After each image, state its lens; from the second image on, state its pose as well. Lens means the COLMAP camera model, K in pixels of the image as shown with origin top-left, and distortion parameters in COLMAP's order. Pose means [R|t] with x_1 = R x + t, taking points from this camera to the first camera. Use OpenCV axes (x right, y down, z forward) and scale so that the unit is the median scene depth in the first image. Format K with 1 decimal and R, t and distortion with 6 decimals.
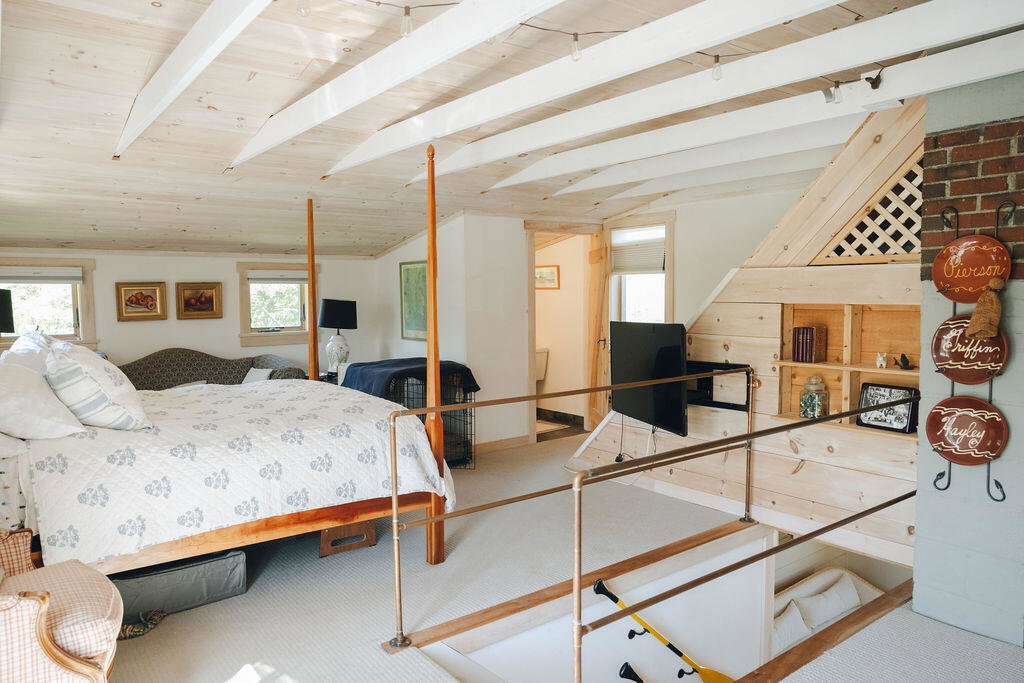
lens RADIAL K [[703.0, 0, 506.5], [0, 703.0, 342.5], [0, 0, 1]] dist [-0.037881, 0.048387]
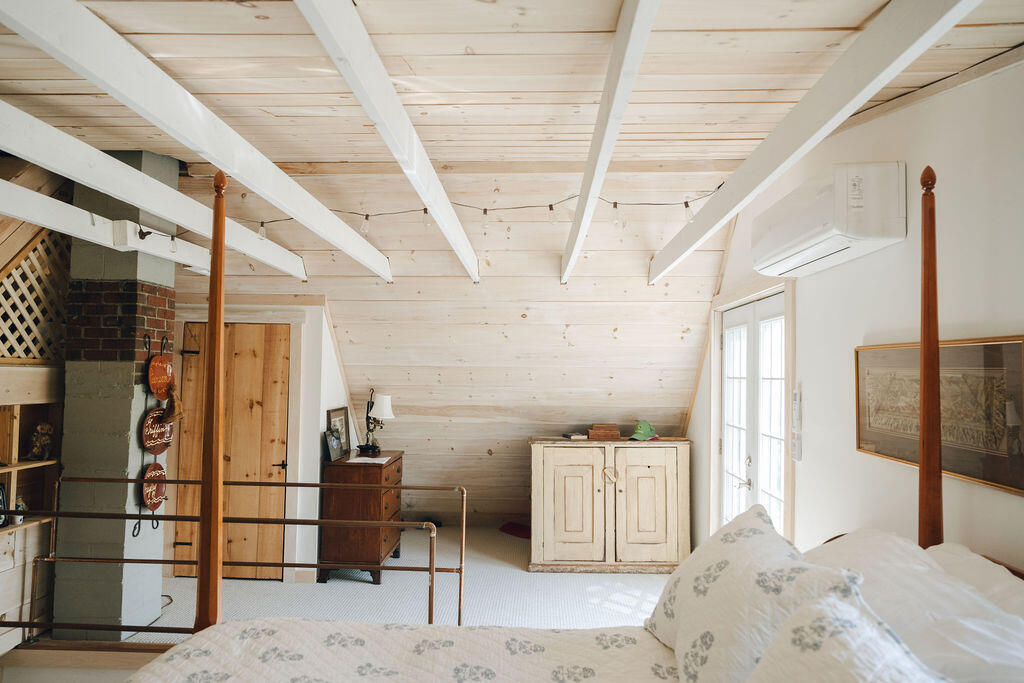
lens RADIAL K [[693.4, 0, 512.0], [0, 693.4, 341.5], [0, 0, 1]] dist [-0.042906, -0.002516]
pose [[-0.774131, 0.025237, 0.632522, -0.680418], [0.027050, 0.999611, -0.006777, -0.120056], [-0.632447, 0.011864, -0.774513, 1.302081]]
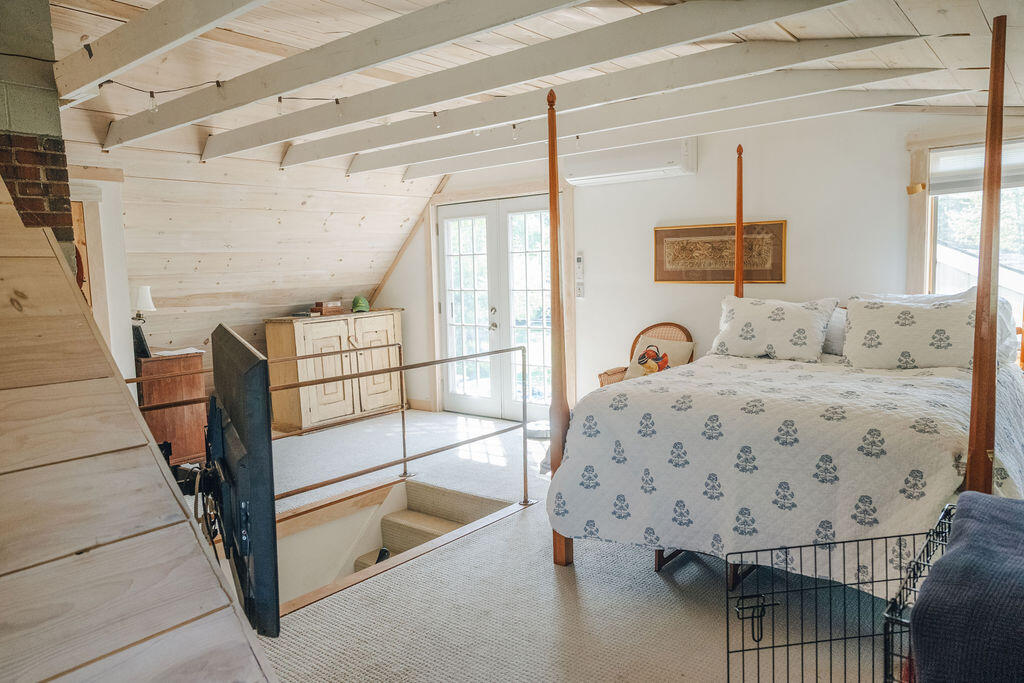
lens RADIAL K [[703.0, 0, 506.5], [0, 703.0, 342.5], [0, 0, 1]] dist [-0.037881, 0.048387]
pose [[-0.970400, 0.061679, -0.233495, 0.173677], [0.023876, 0.986602, 0.161388, -0.116164], [0.240321, 0.151036, -0.958871, 1.855182]]
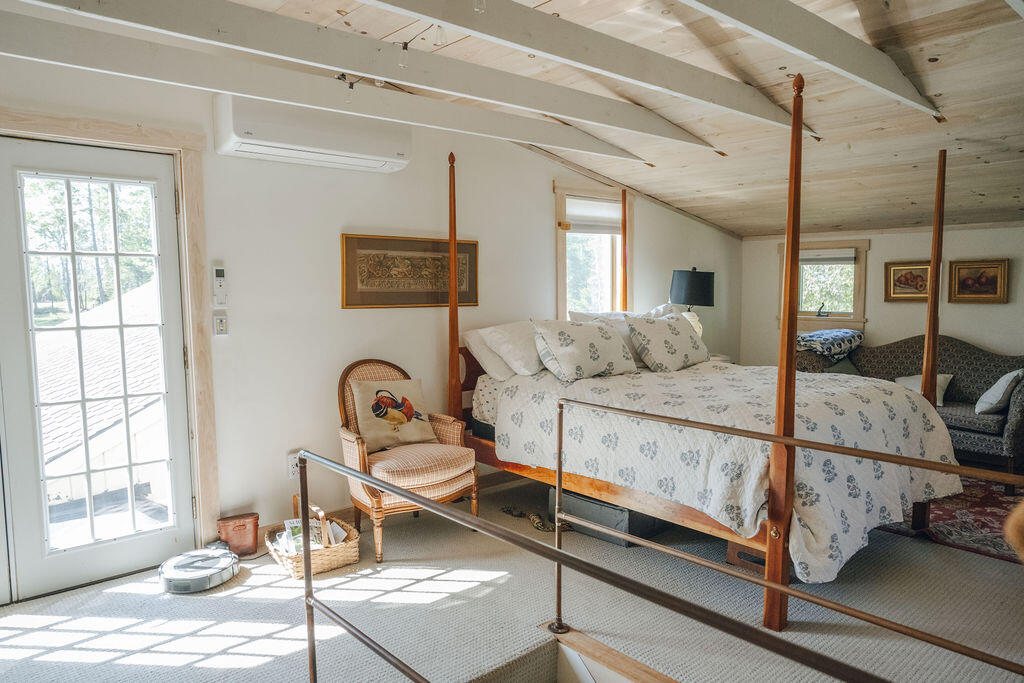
lens RADIAL K [[693.2, 0, 510.8], [0, 693.2, 348.7], [0, 0, 1]] dist [-0.035683, 0.039778]
pose [[0.076968, 0.107726, -0.991197, 0.626527], [-0.056874, 0.993001, 0.103506, -0.057043], [0.995410, 0.048407, 0.082556, 0.646576]]
